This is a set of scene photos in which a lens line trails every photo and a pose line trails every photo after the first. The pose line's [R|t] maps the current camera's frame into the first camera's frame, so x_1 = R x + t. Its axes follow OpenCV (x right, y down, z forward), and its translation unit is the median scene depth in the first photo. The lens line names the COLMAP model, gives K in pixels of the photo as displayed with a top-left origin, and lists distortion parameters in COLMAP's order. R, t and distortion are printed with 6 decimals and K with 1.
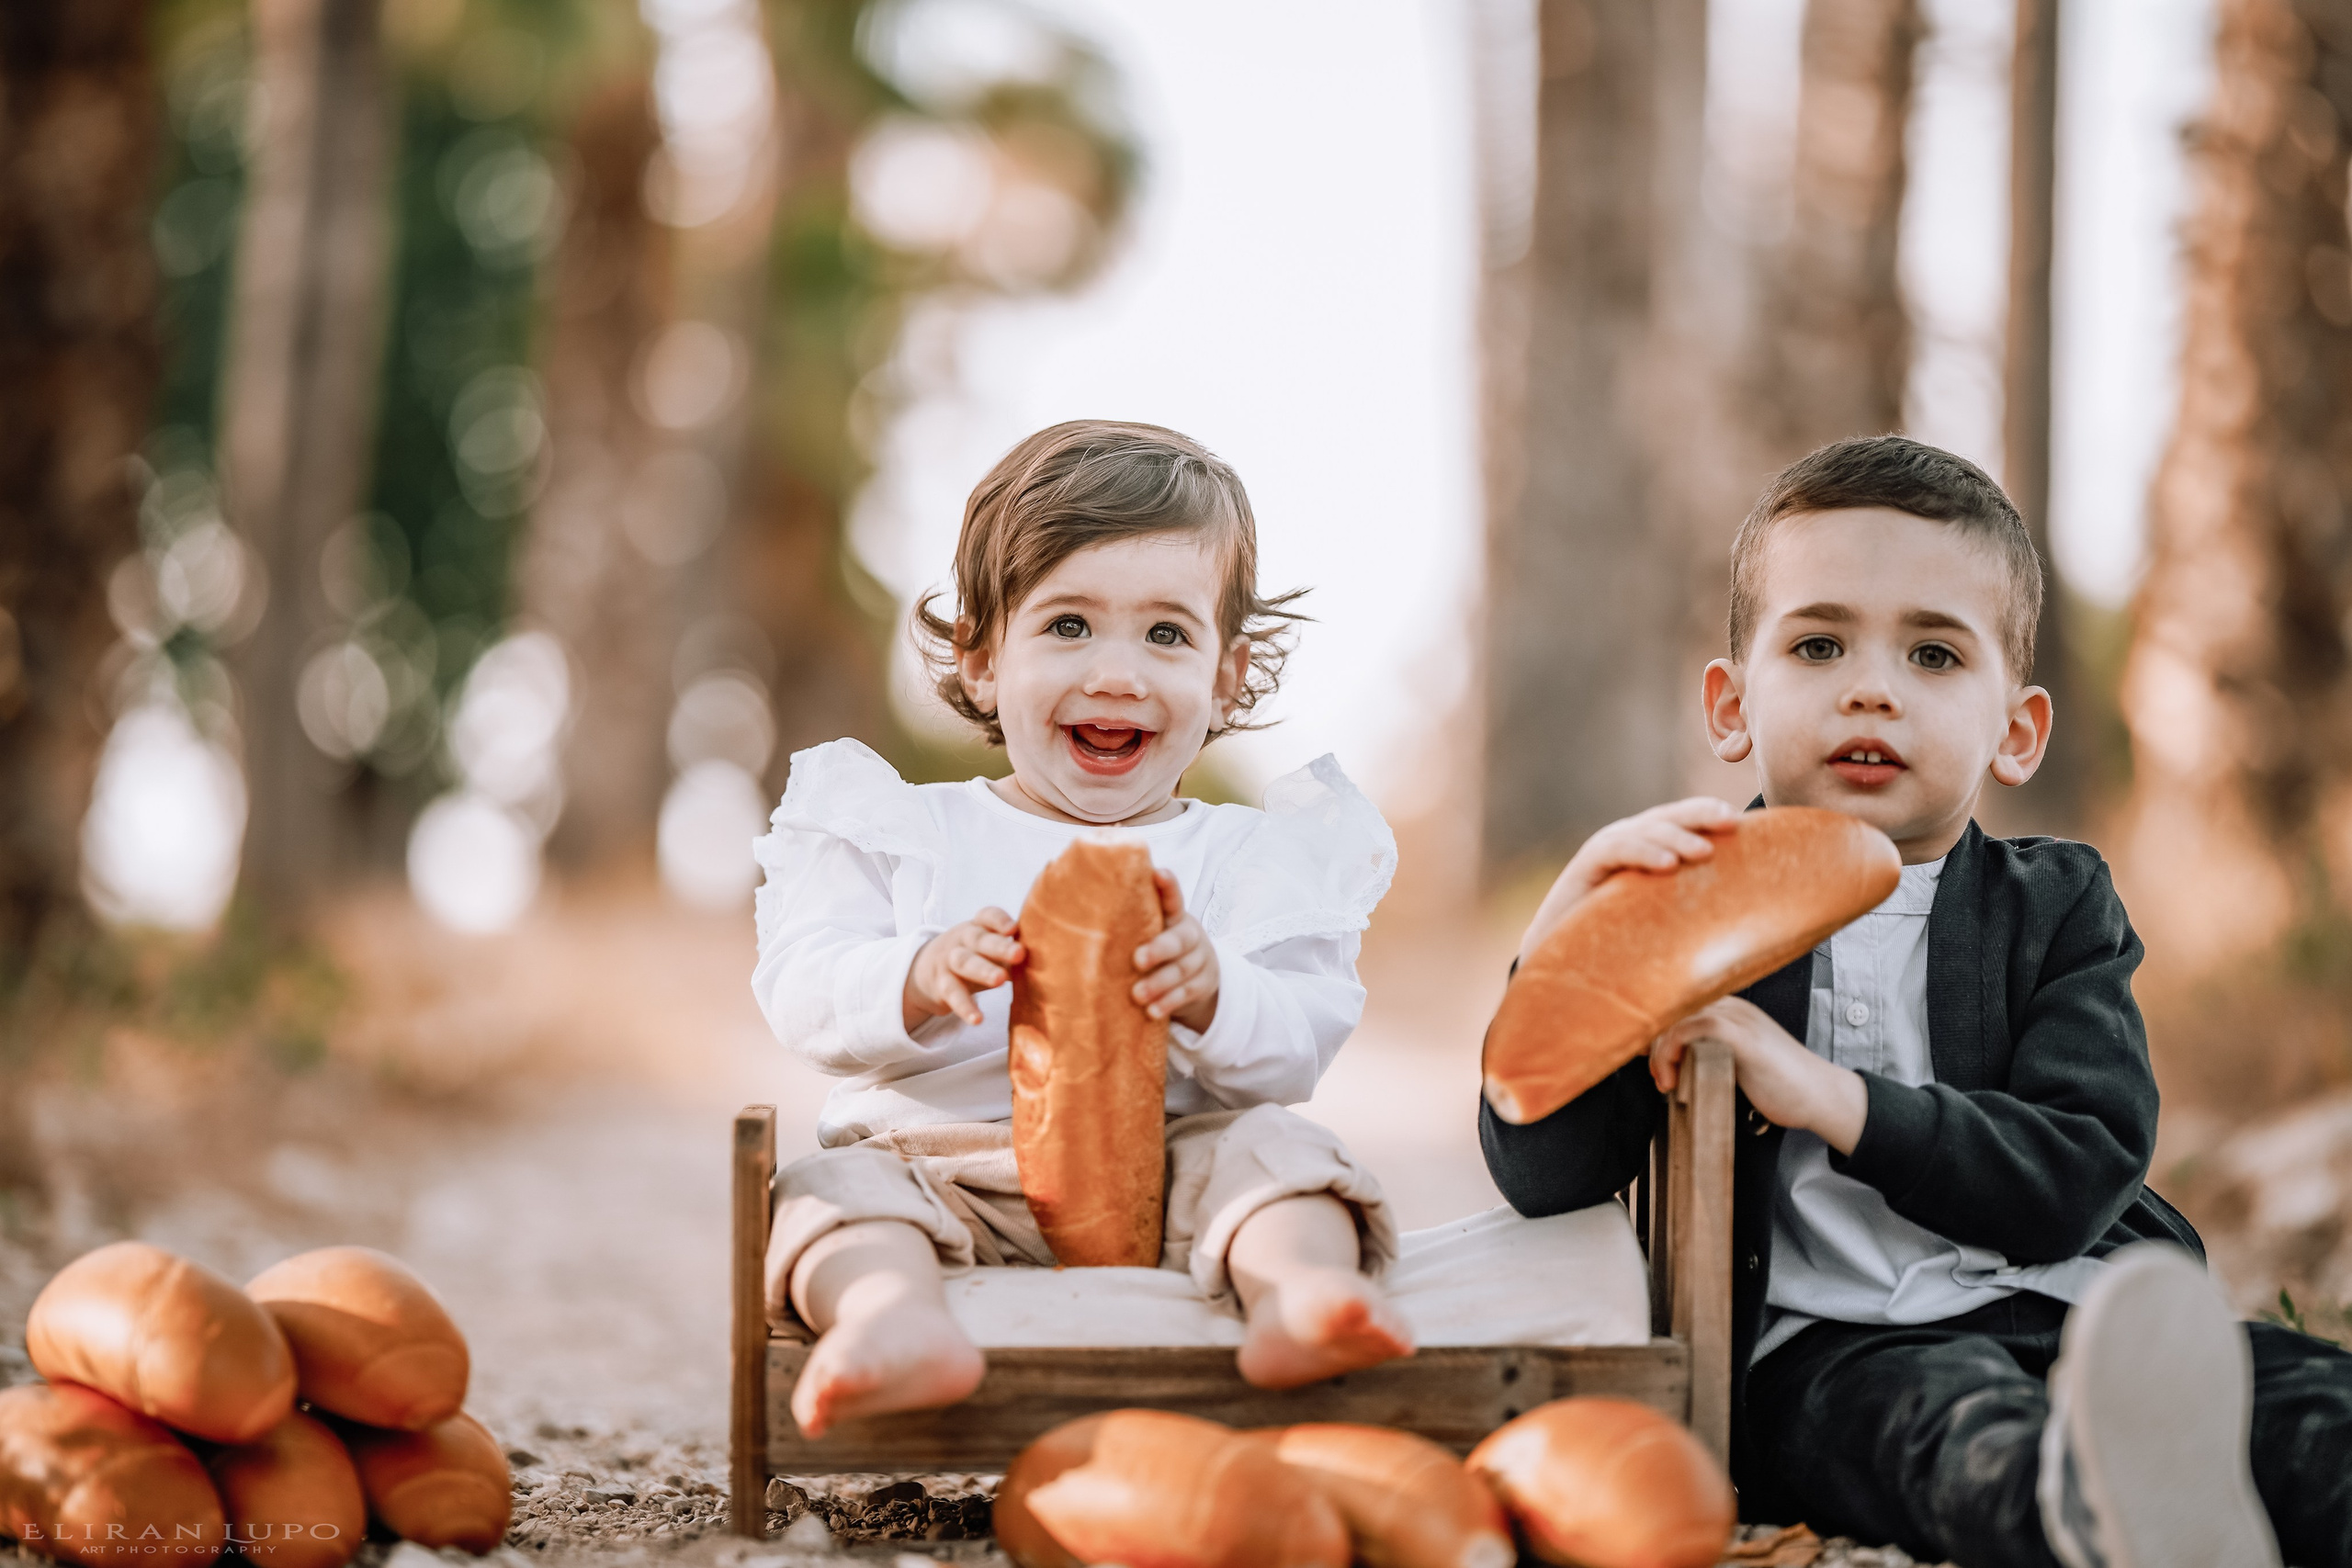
lens RADIAL K [[6112.8, 0, 1176.0], [0, 6112.8, 784.0], [0, 0, 1]] dist [0.169059, 0.808253]
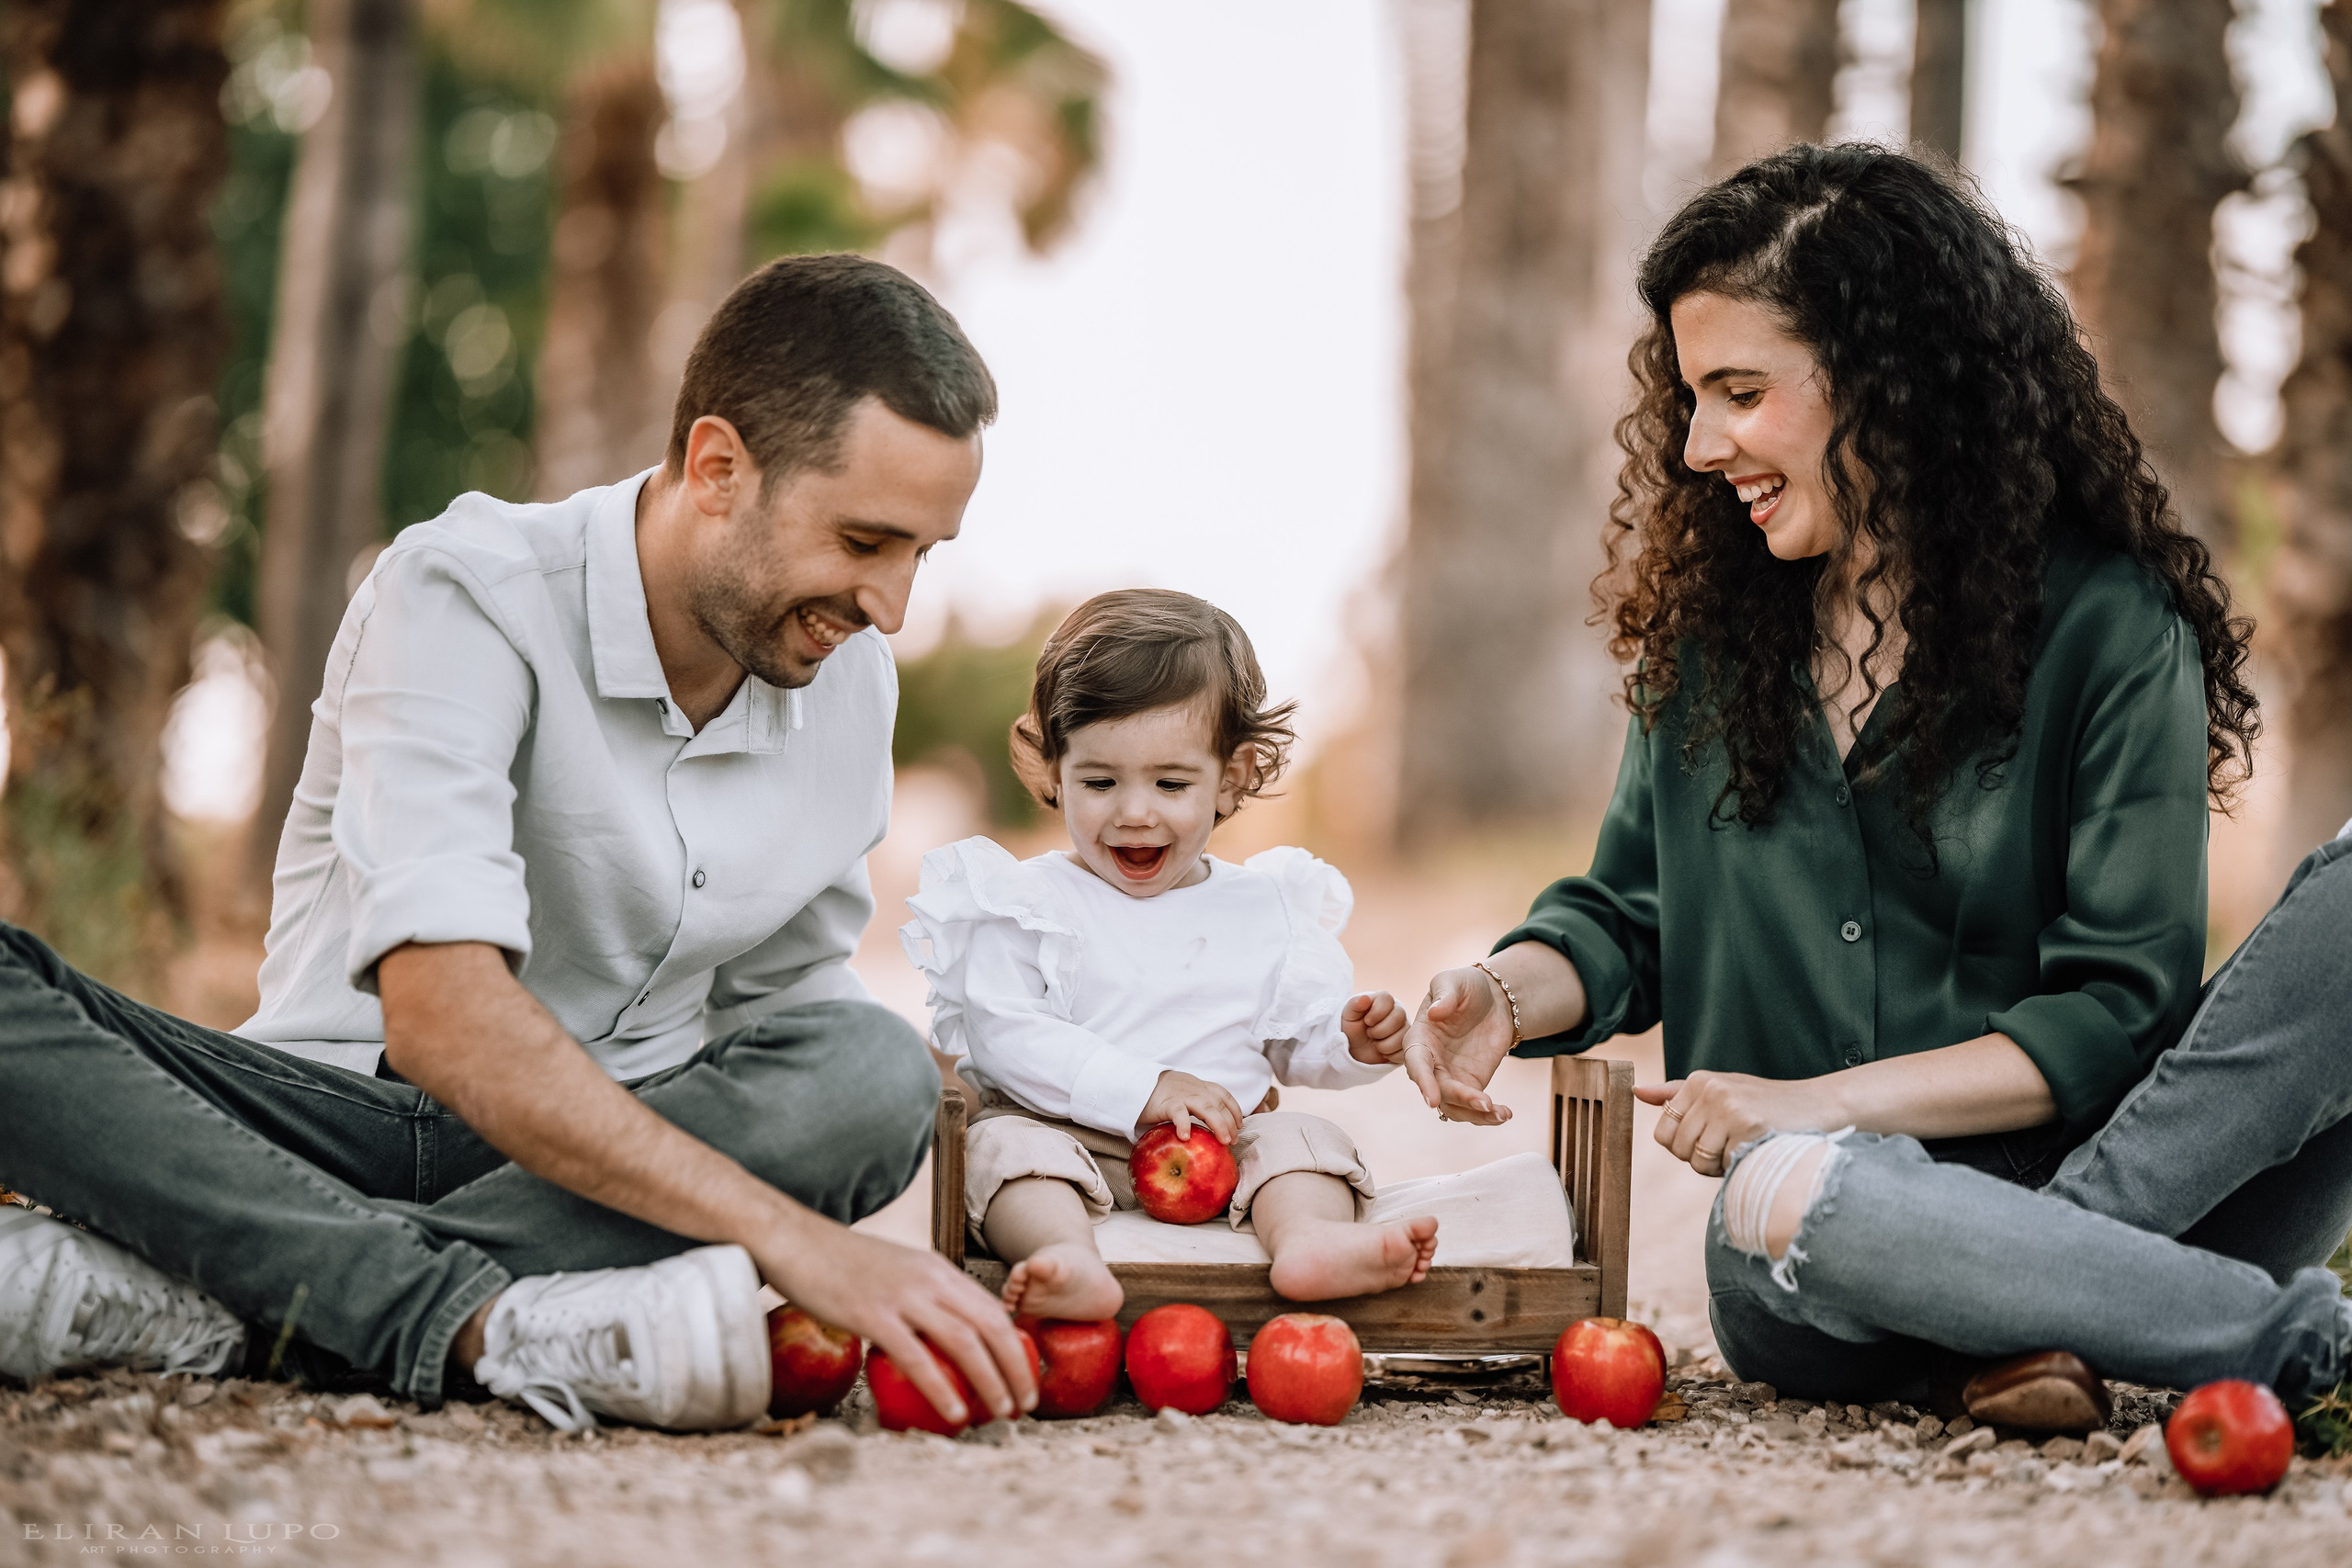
lens RADIAL K [[6108.7, 0, 1247.4], [0, 6108.7, 792.5], [0, 0, 1]] dist [0.100602, 1.631541]
pose [[0.999540, 0.016618, 0.025384, -0.037825], [-0.017029, 0.999726, 0.016047, -0.042149], [-0.025110, -0.016471, 0.999549, -0.436026]]
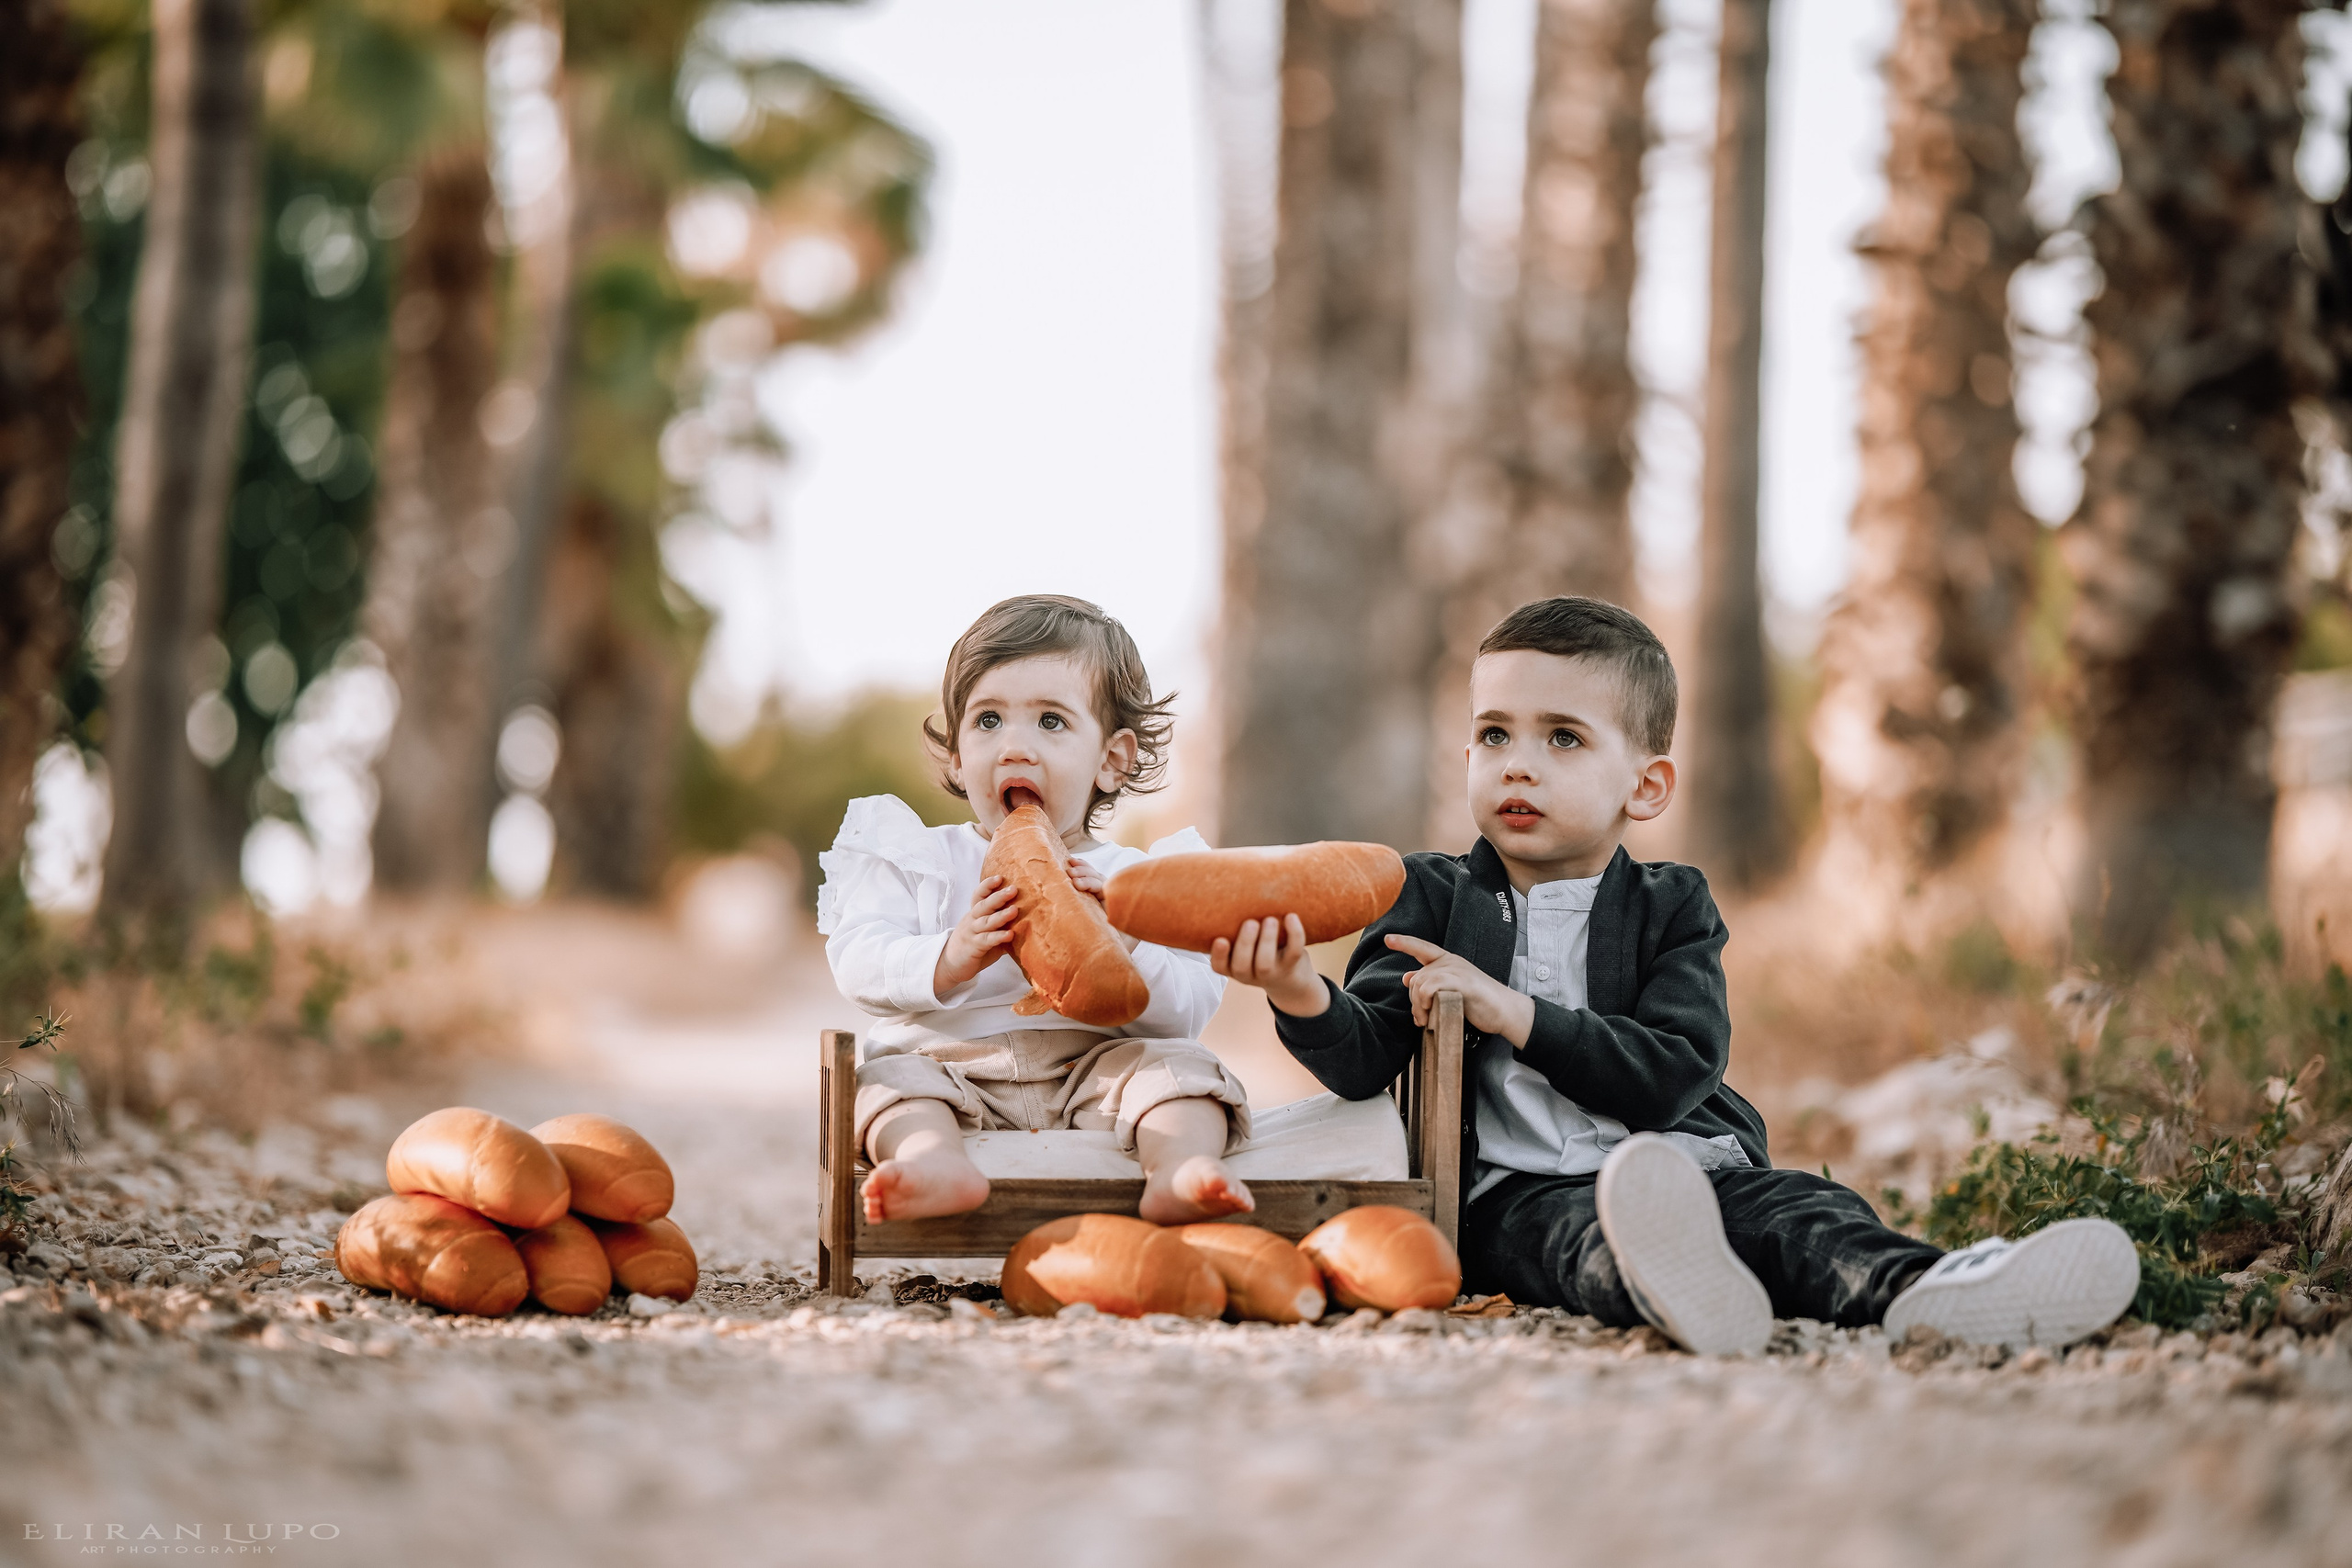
lens RADIAL K [[6112.8, 0, 1176.0], [0, 6112.8, 784.0], [0, 0, 1]] dist [0.169059, 0.808253]
pose [[0.999003, 0.009558, 0.043619, -0.052719], [-0.009491, 0.999953, -0.001744, -0.007812], [-0.043634, 0.001328, 0.999047, -0.576891]]
